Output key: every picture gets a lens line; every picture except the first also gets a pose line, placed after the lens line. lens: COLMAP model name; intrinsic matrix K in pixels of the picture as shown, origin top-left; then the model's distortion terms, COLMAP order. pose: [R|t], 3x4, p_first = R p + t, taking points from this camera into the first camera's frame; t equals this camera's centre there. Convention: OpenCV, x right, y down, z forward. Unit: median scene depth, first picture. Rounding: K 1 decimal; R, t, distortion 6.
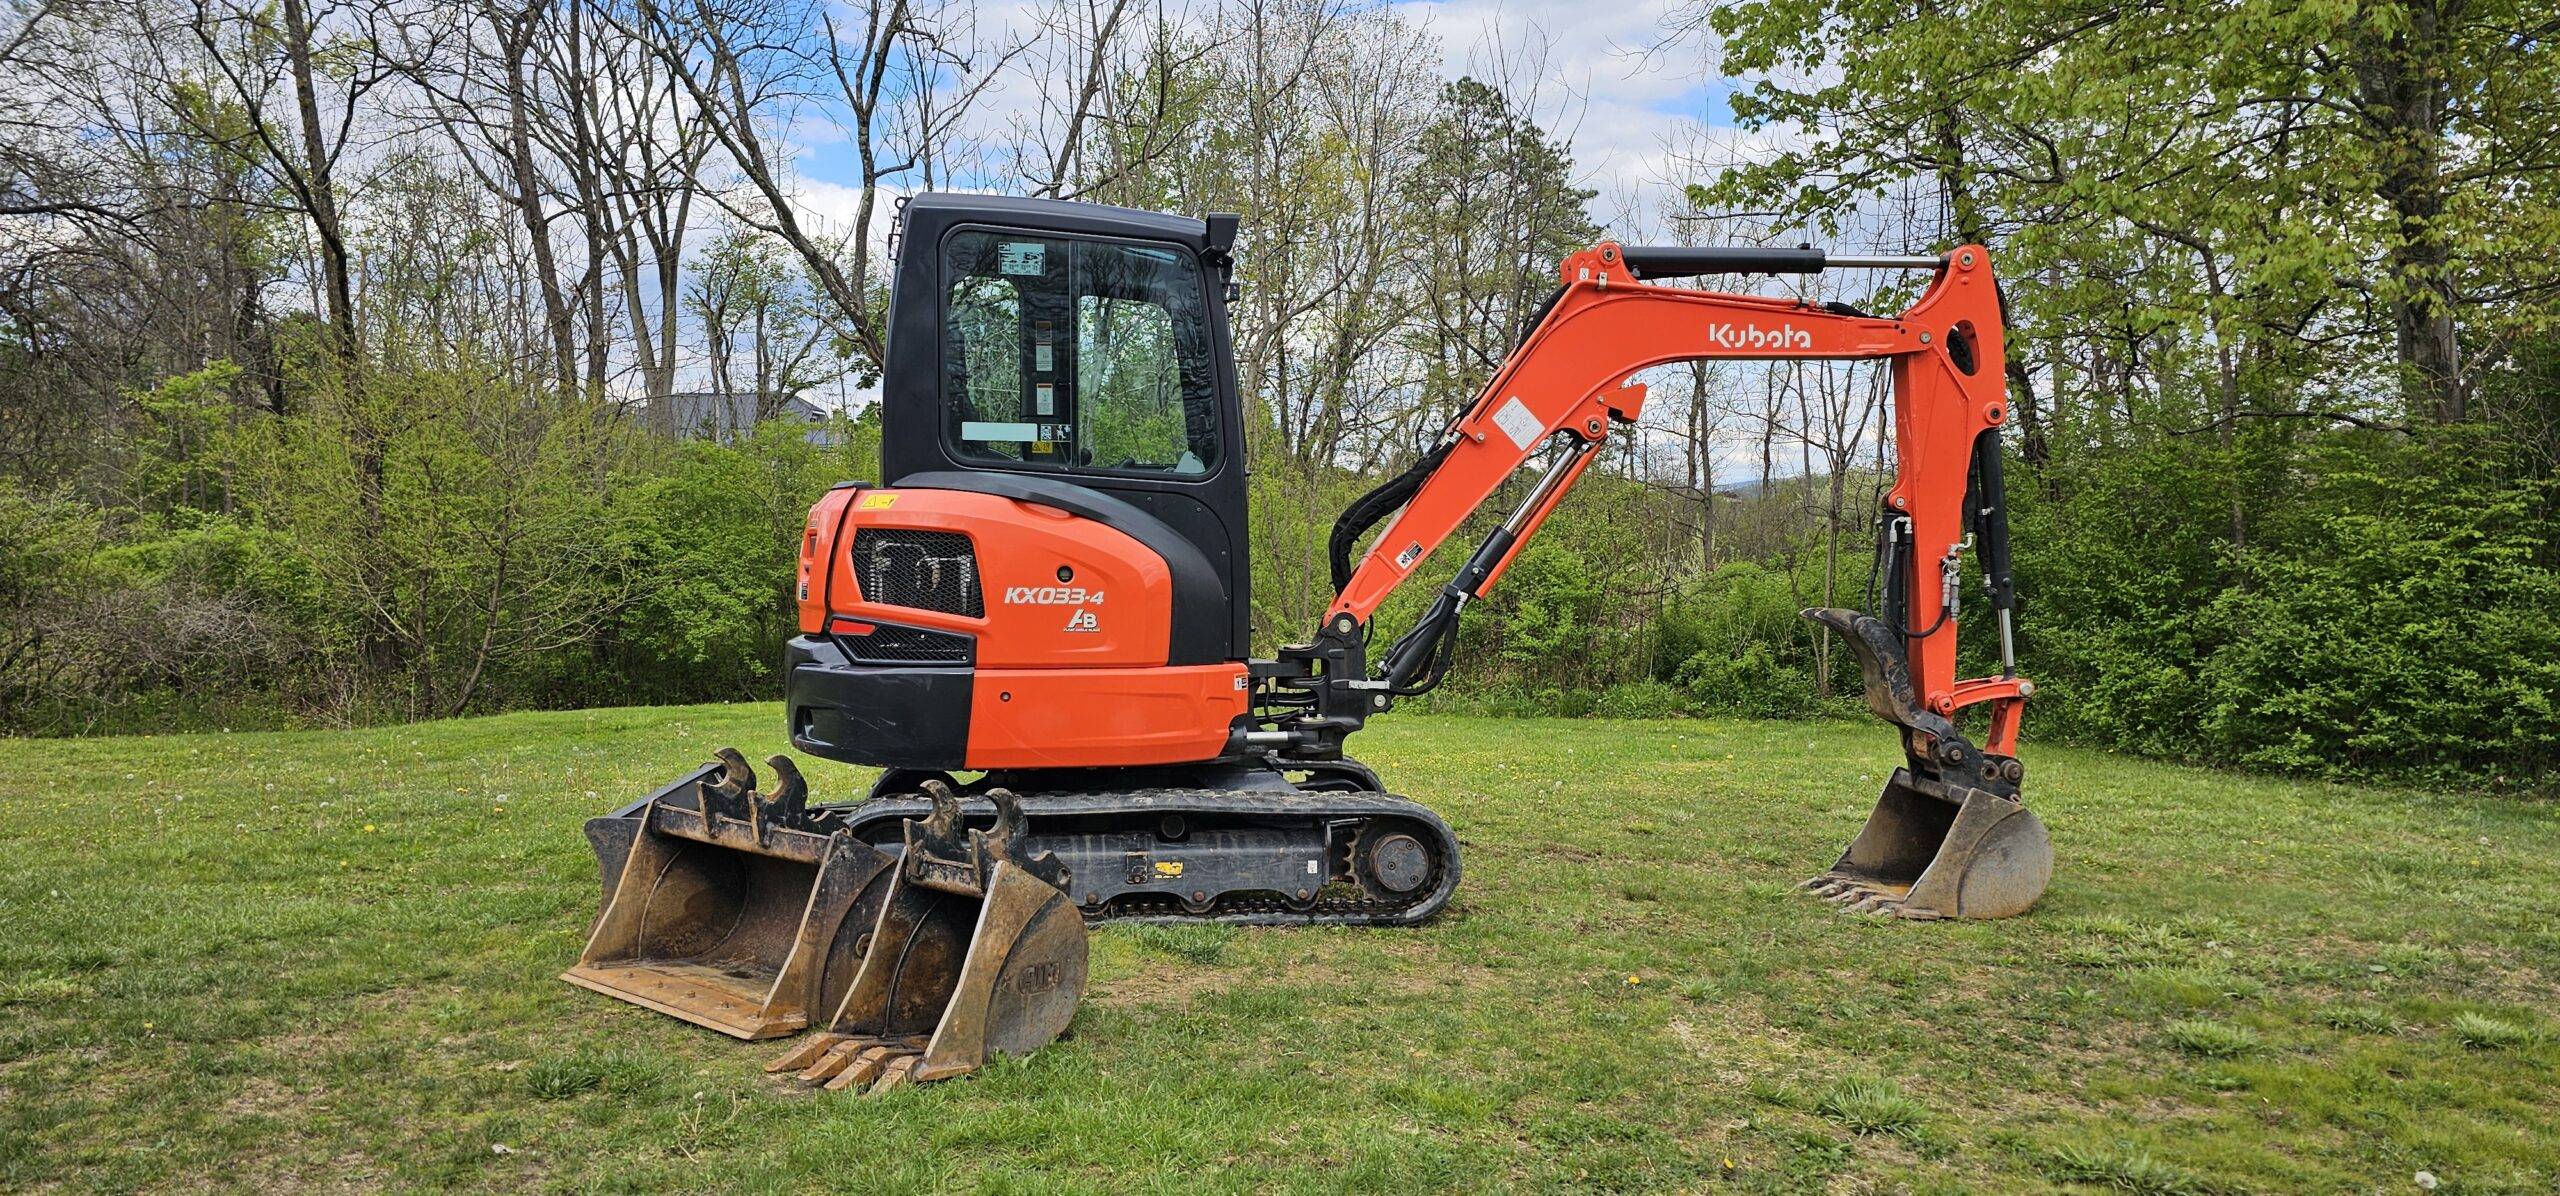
lens RADIAL K [[1716.3, 0, 1307.0], [0, 1716.3, 639.7], [0, 0, 1]] dist [0.065007, -0.062576]
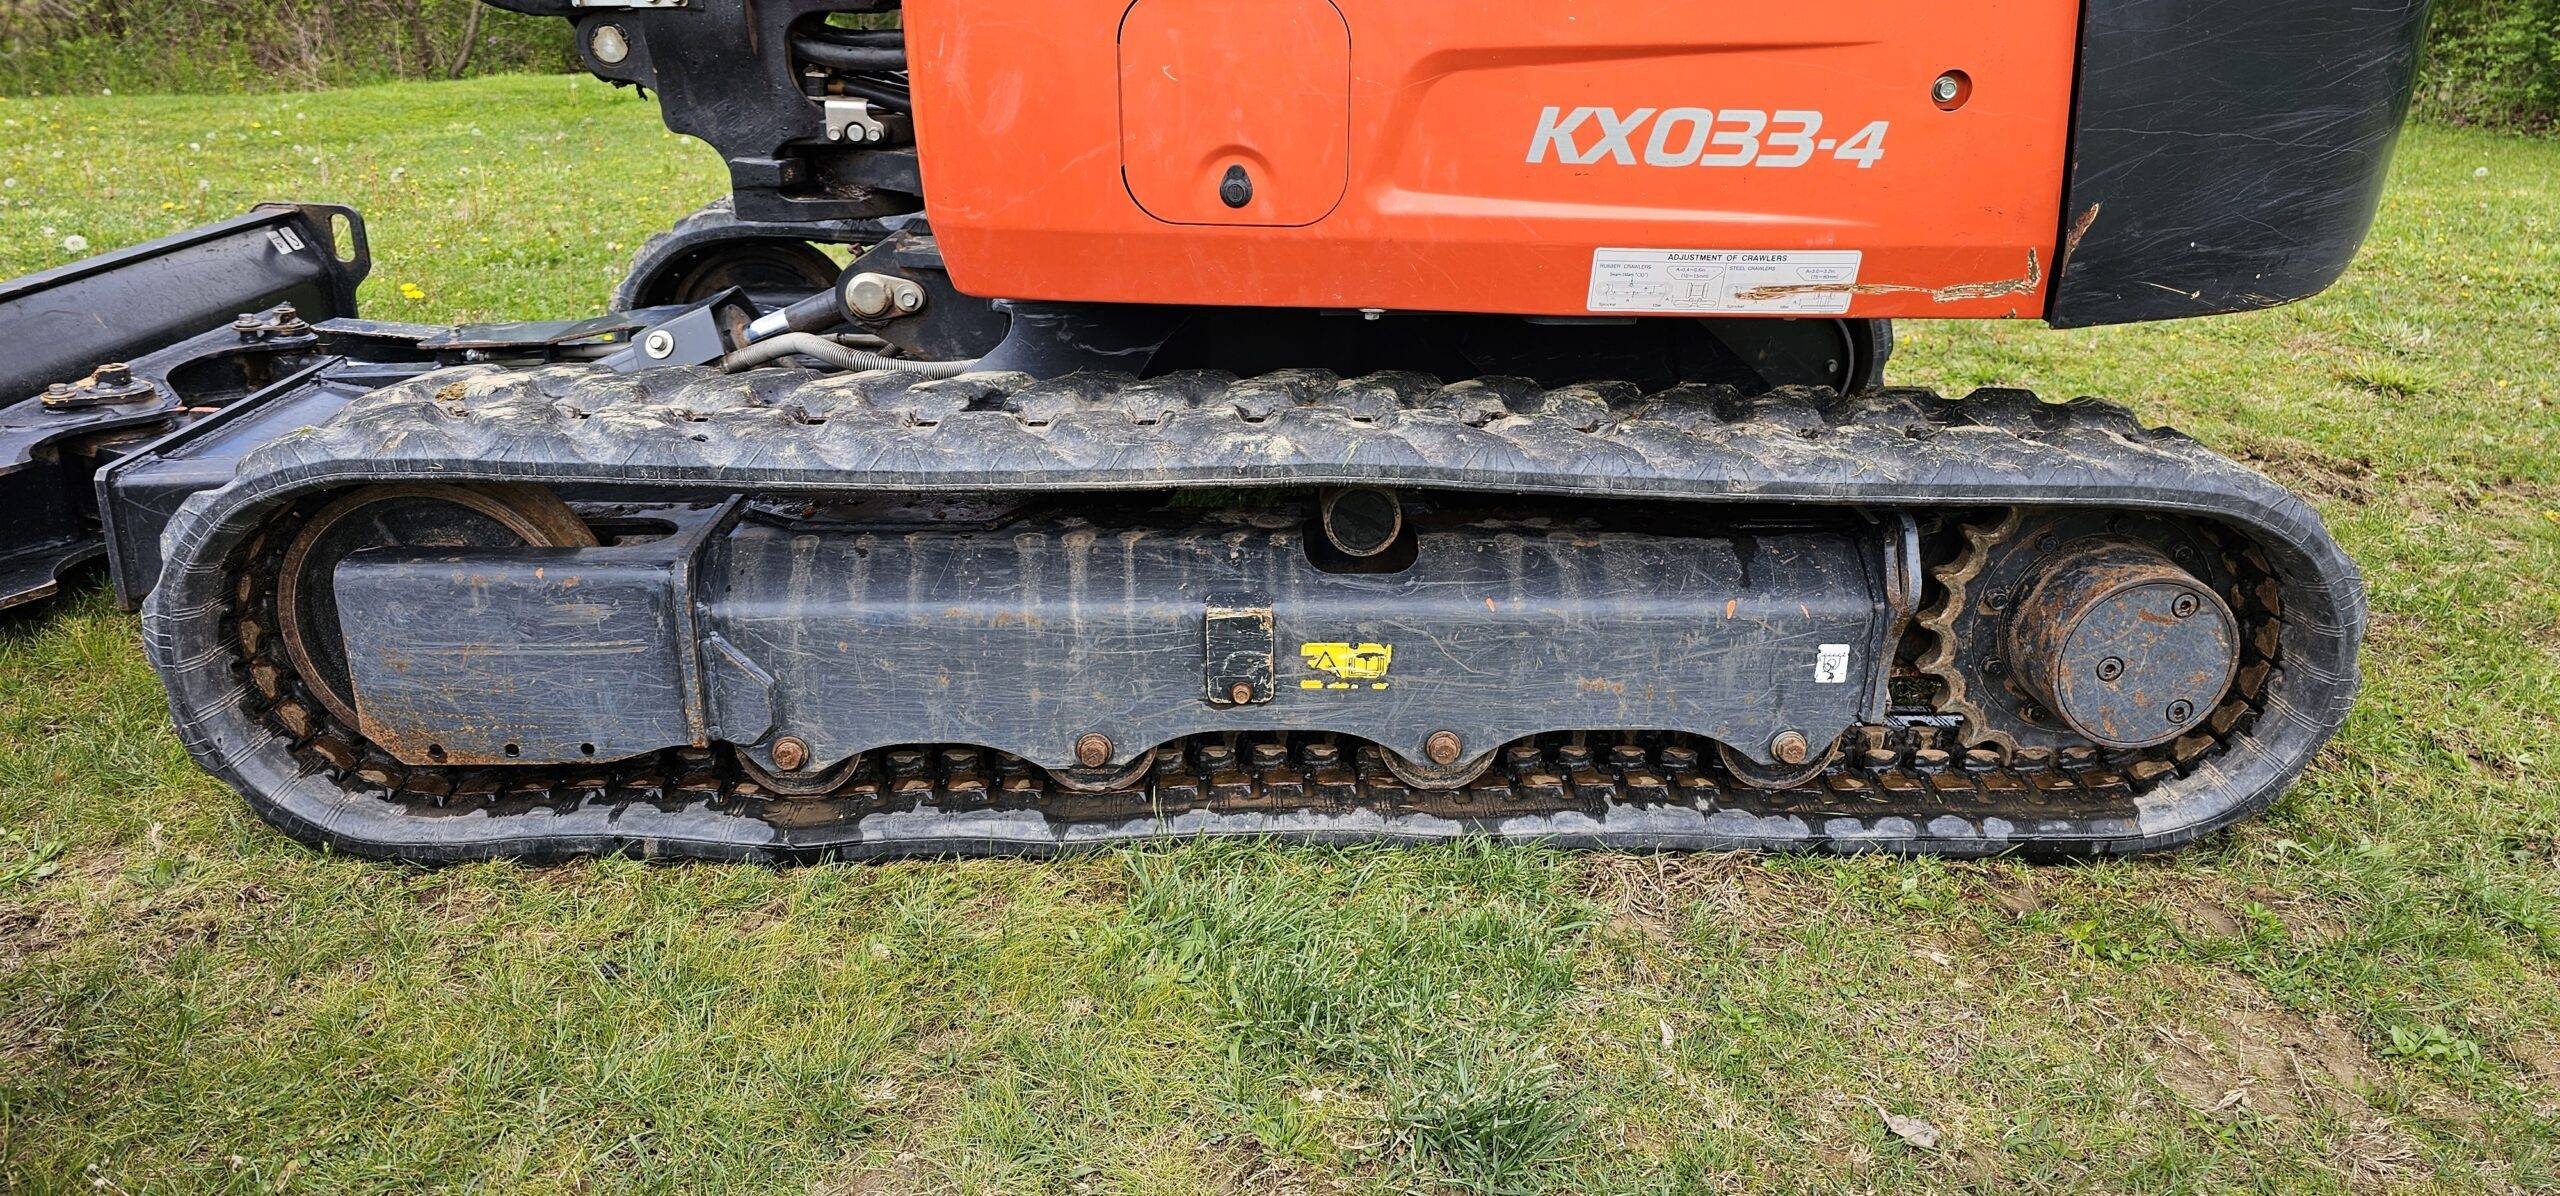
lens RADIAL K [[1716.3, 0, 1293.8], [0, 1716.3, 585.6], [0, 0, 1]] dist [0.065007, -0.062576]
pose [[0.994422, 0.042330, -0.096607, -0.054076], [-0.009704, 0.948766, 0.315830, 0.023544], [0.105026, -0.313131, 0.943885, 0.636450]]
